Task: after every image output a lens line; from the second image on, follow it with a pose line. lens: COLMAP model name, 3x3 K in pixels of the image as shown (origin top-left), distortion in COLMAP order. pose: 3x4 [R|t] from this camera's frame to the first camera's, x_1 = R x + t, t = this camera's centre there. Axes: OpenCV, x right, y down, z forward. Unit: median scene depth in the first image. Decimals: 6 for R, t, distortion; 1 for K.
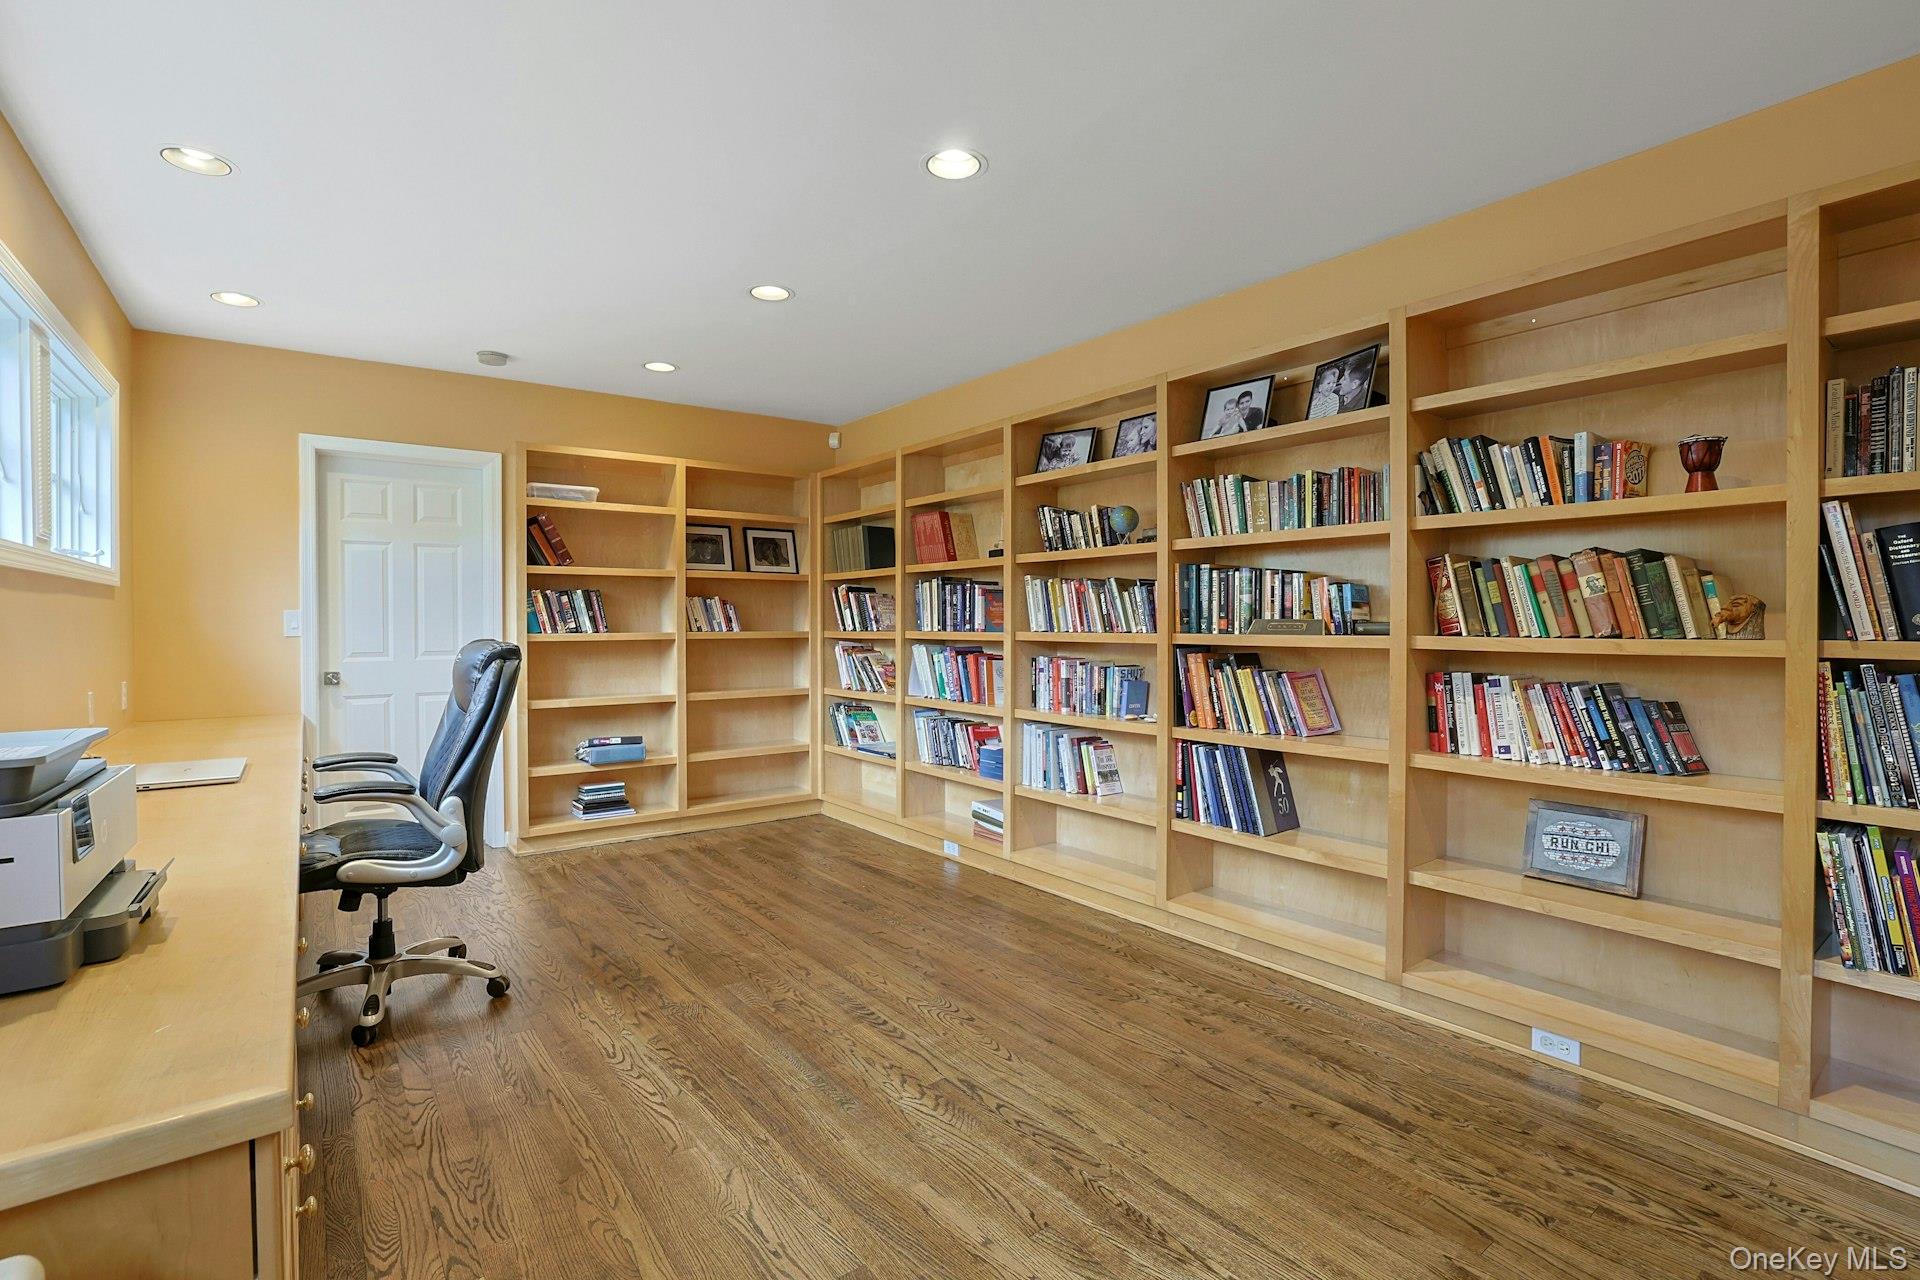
lens RADIAL K [[875.5, 0, 956.2], [0, 875.5, 635.1], [0, 0, 1]] dist [-0.020540, 0.000361]
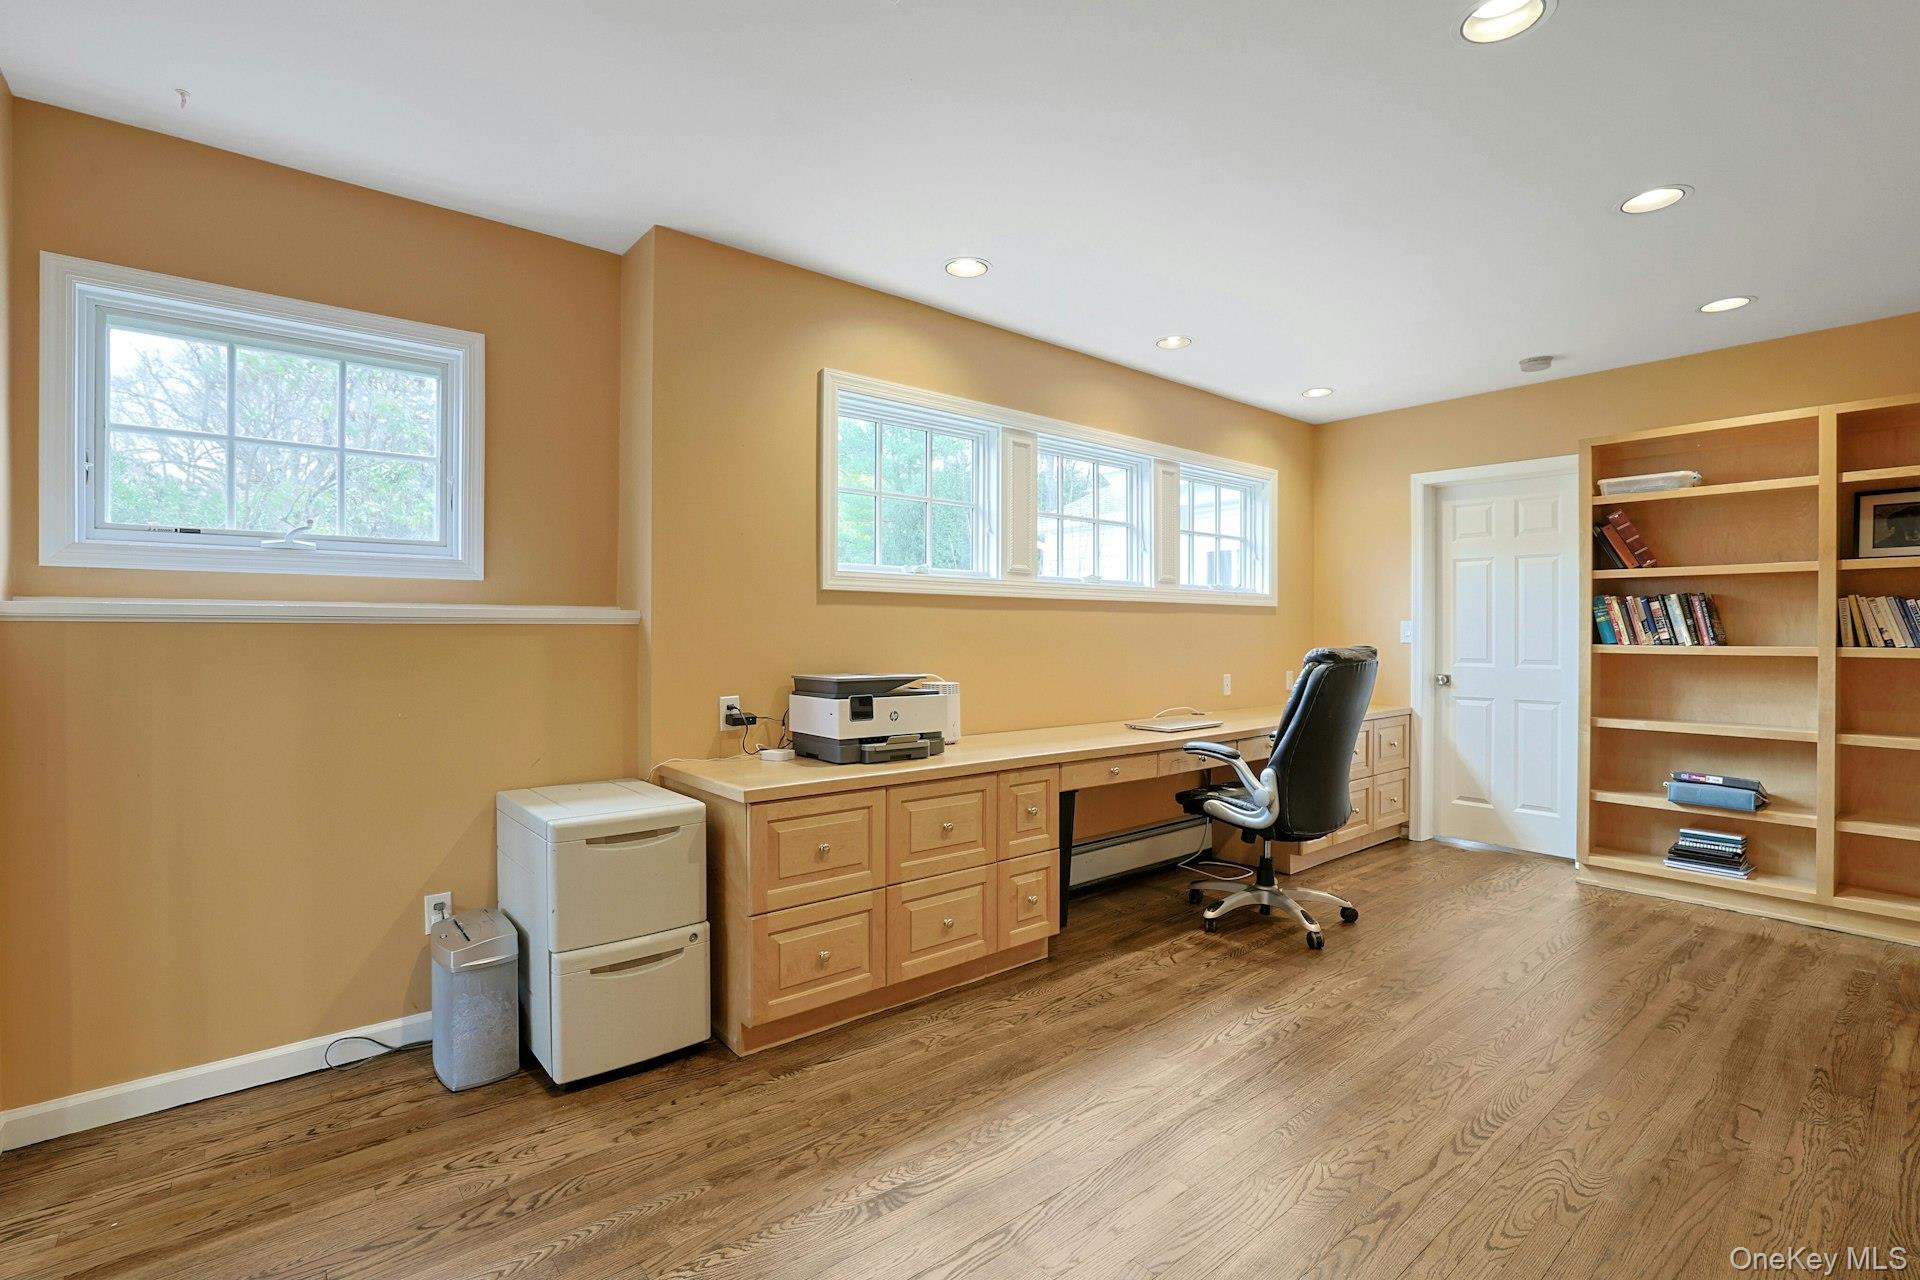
lens RADIAL K [[875.5, 0, 956.2], [0, 875.5, 635.1], [0, 0, 1]] dist [-0.020540, 0.000361]
pose [[0.062686, 0.006796, -0.998010, 0.380686], [-0.020561, 0.999773, 0.005517, -0.002611], [0.997822, 0.020174, 0.062811, 0.268064]]
